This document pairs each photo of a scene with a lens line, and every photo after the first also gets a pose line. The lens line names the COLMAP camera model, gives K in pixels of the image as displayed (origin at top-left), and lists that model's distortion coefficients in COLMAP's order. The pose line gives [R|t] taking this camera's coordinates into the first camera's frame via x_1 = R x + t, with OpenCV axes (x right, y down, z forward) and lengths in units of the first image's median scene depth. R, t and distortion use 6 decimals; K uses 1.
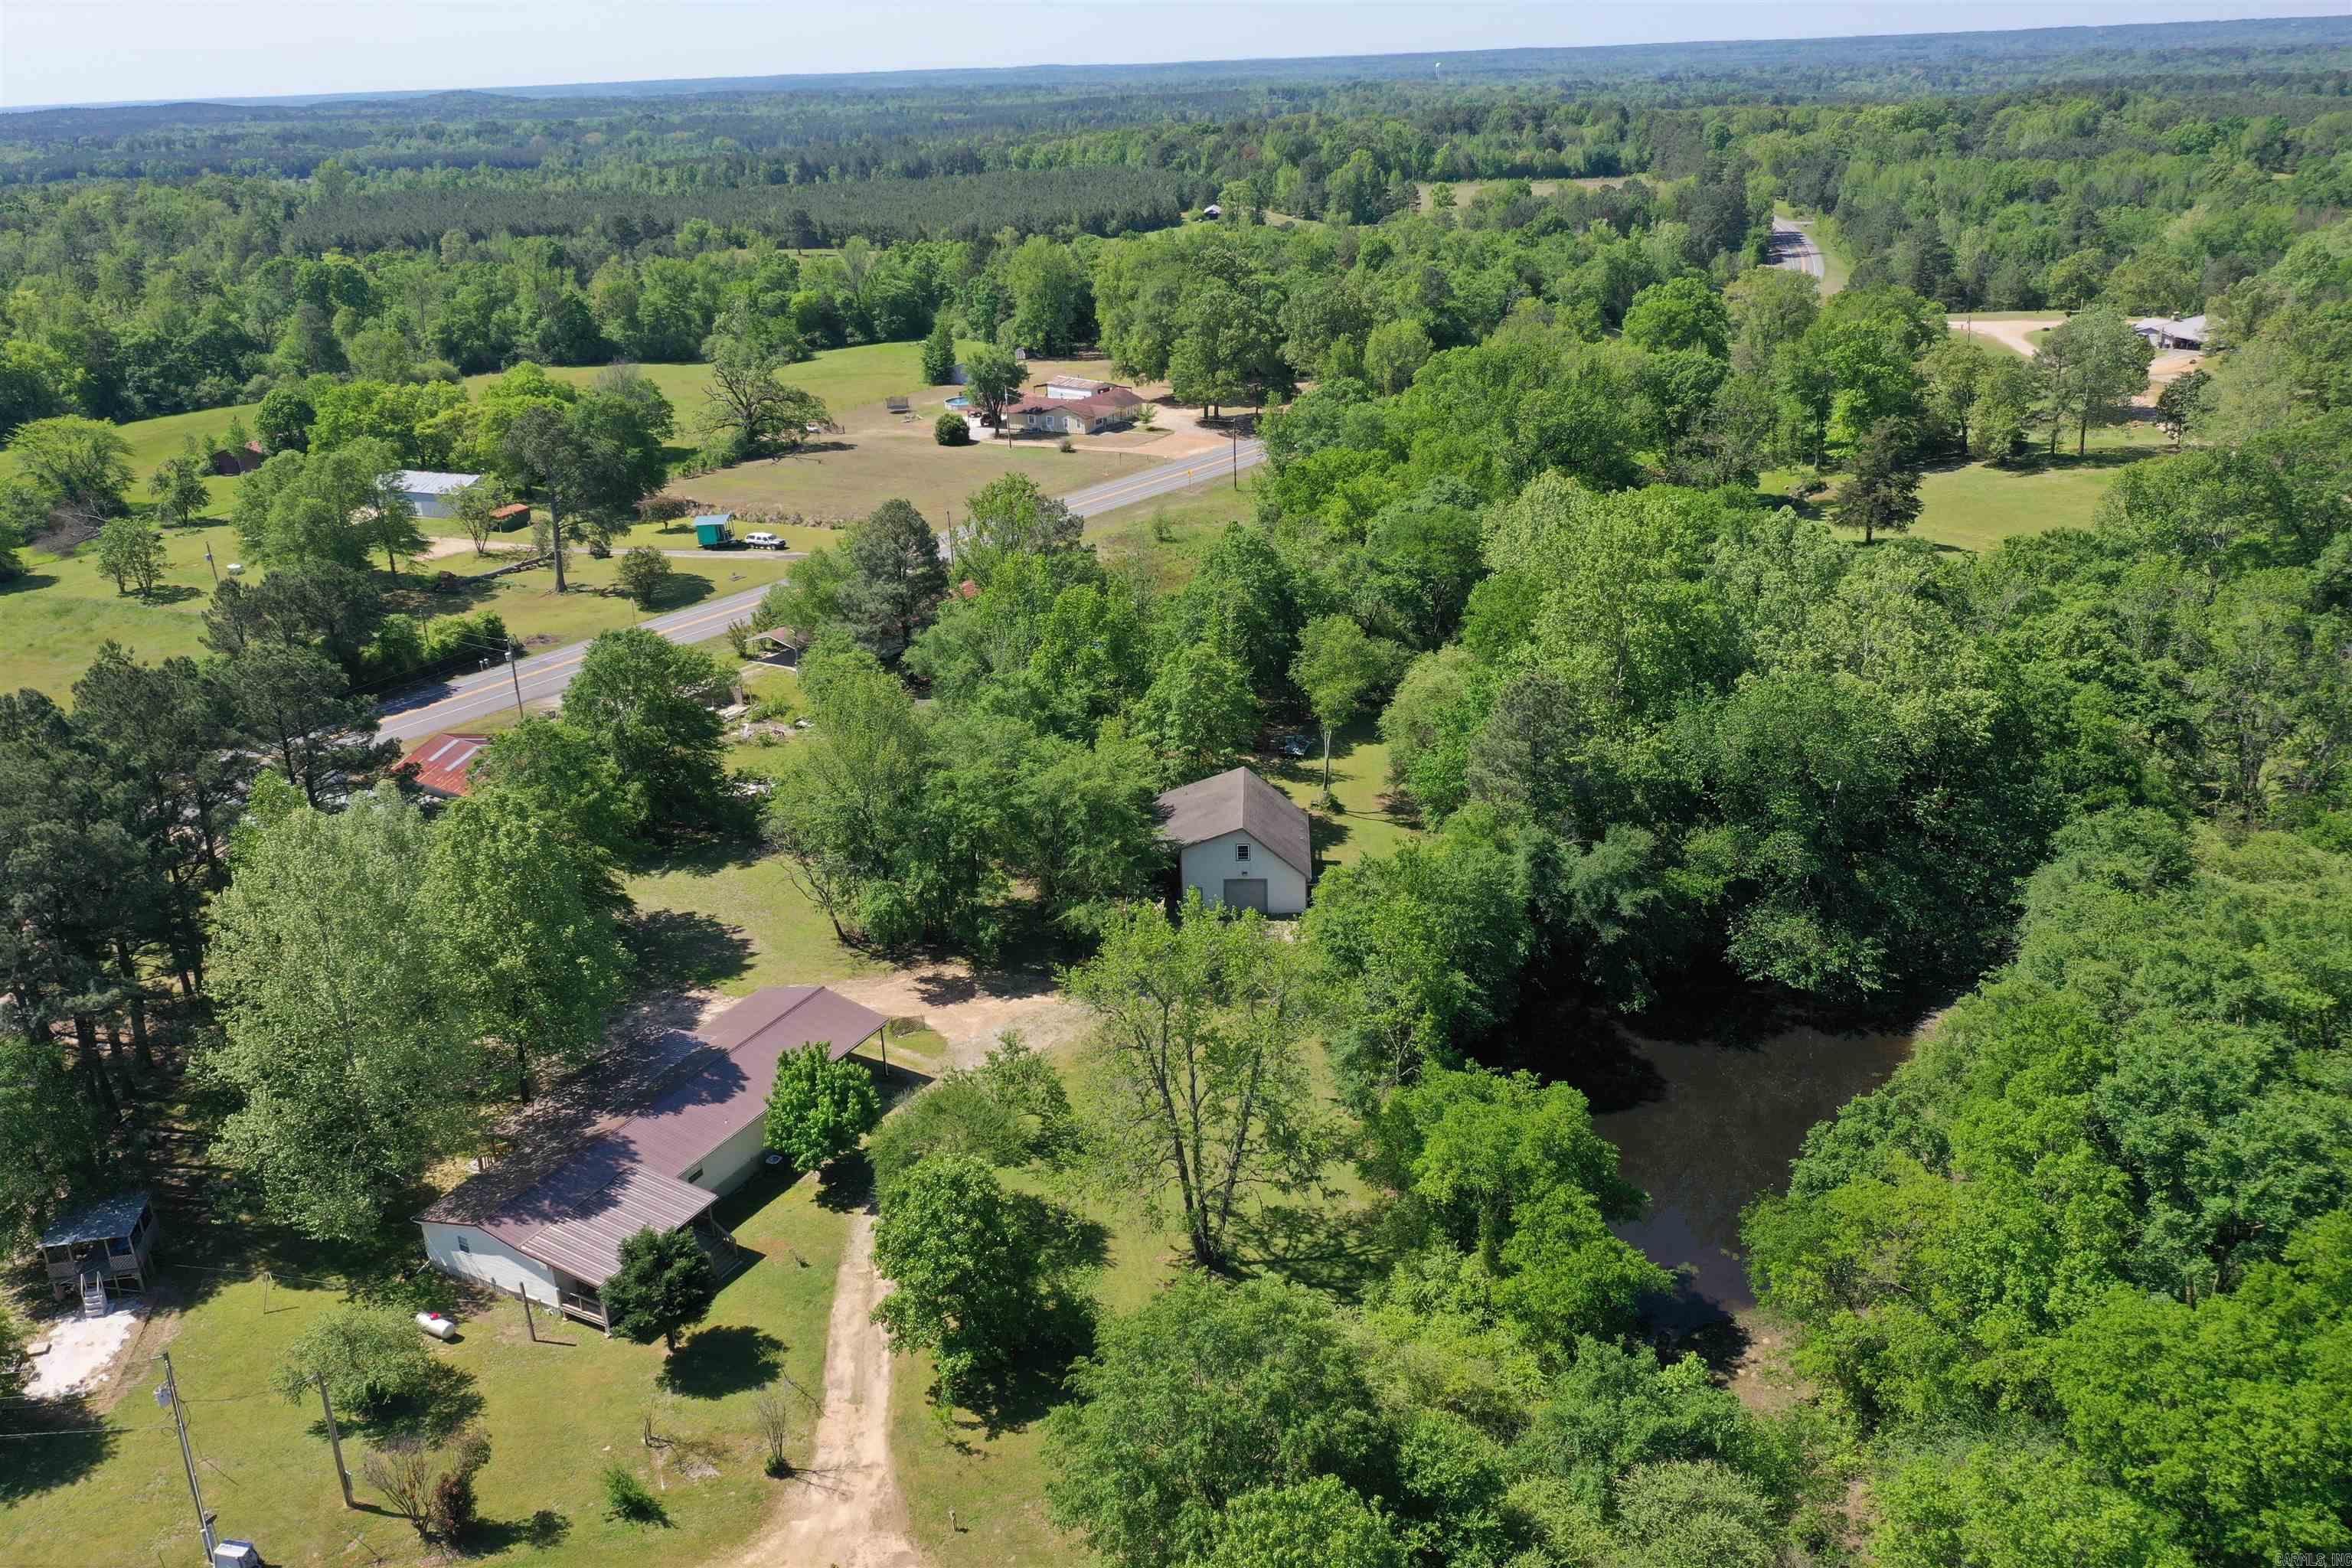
lens RADIAL K [[1854.5, 0, 1178.6], [0, 1854.5, 782.4], [0, 0, 1]] dist [-0.001988, 0.005731]
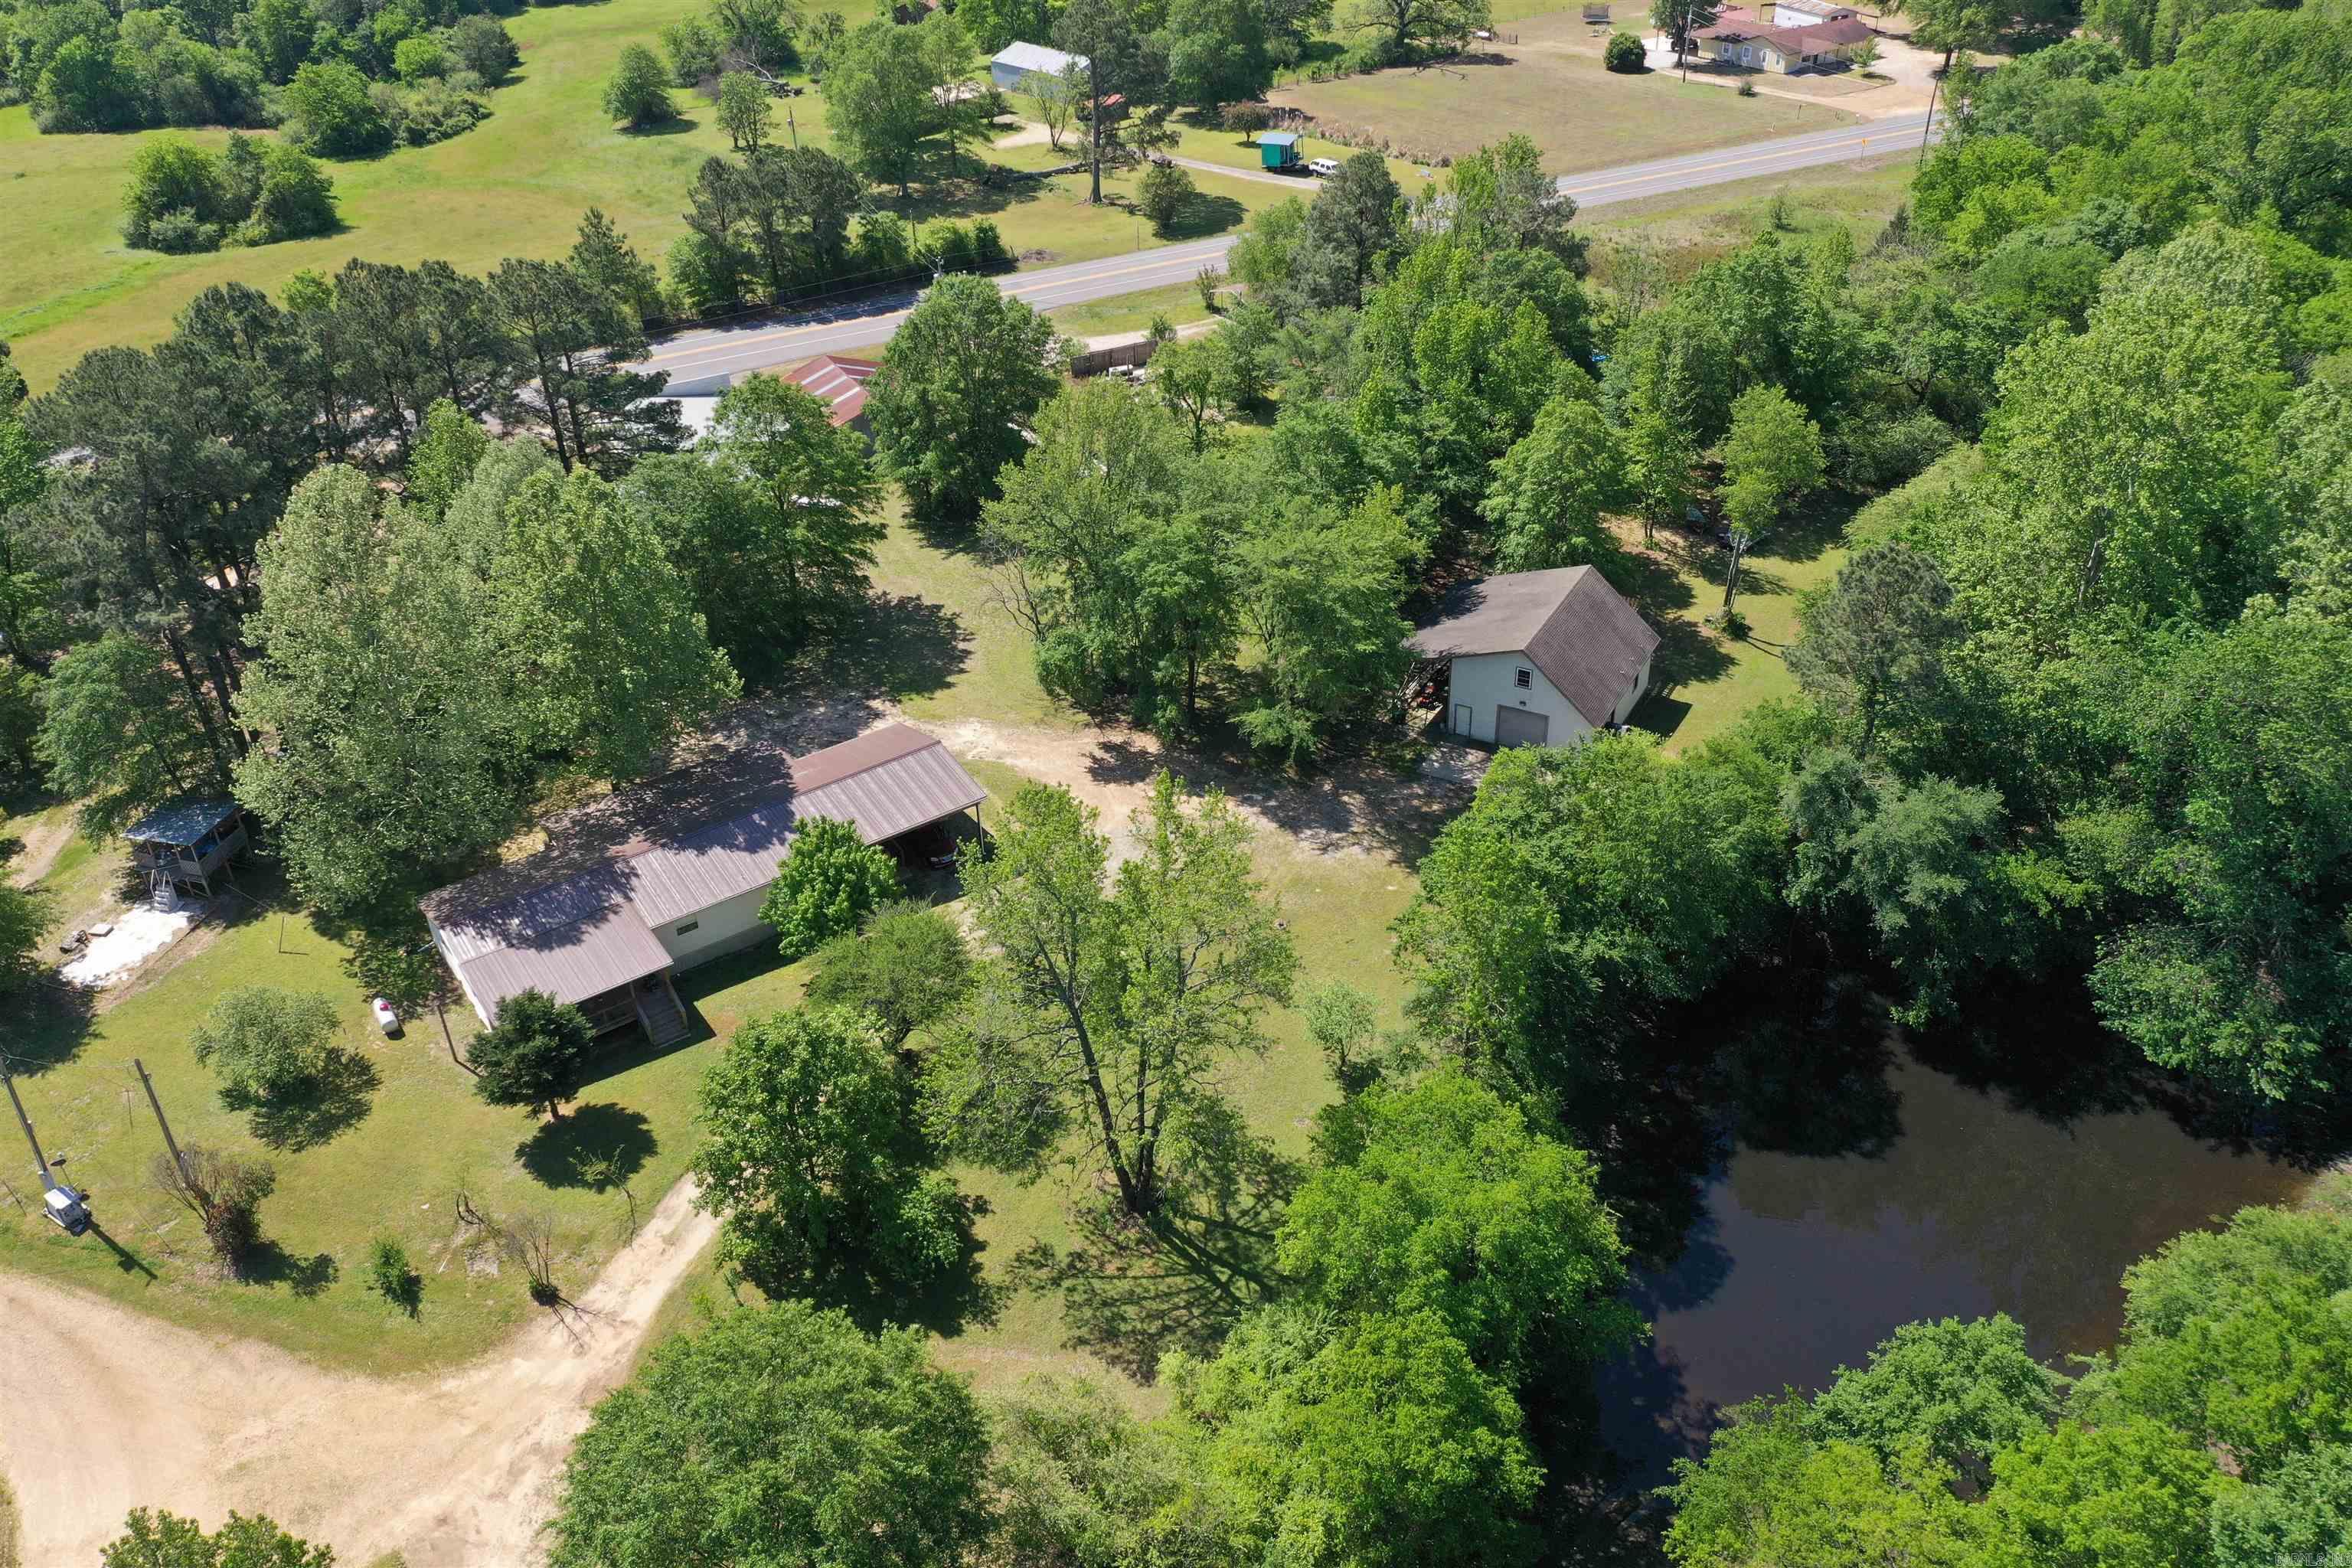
lens RADIAL K [[1854.5, 0, 1174.4], [0, 1854.5, 783.5], [0, 0, 1]] dist [-0.001988, 0.005731]
pose [[0.895826, 0.244077, -0.371379, 0.168288], [-0.161389, 0.957299, 0.239858, -0.070132], [0.414065, -0.154935, 0.896965, 0.165859]]
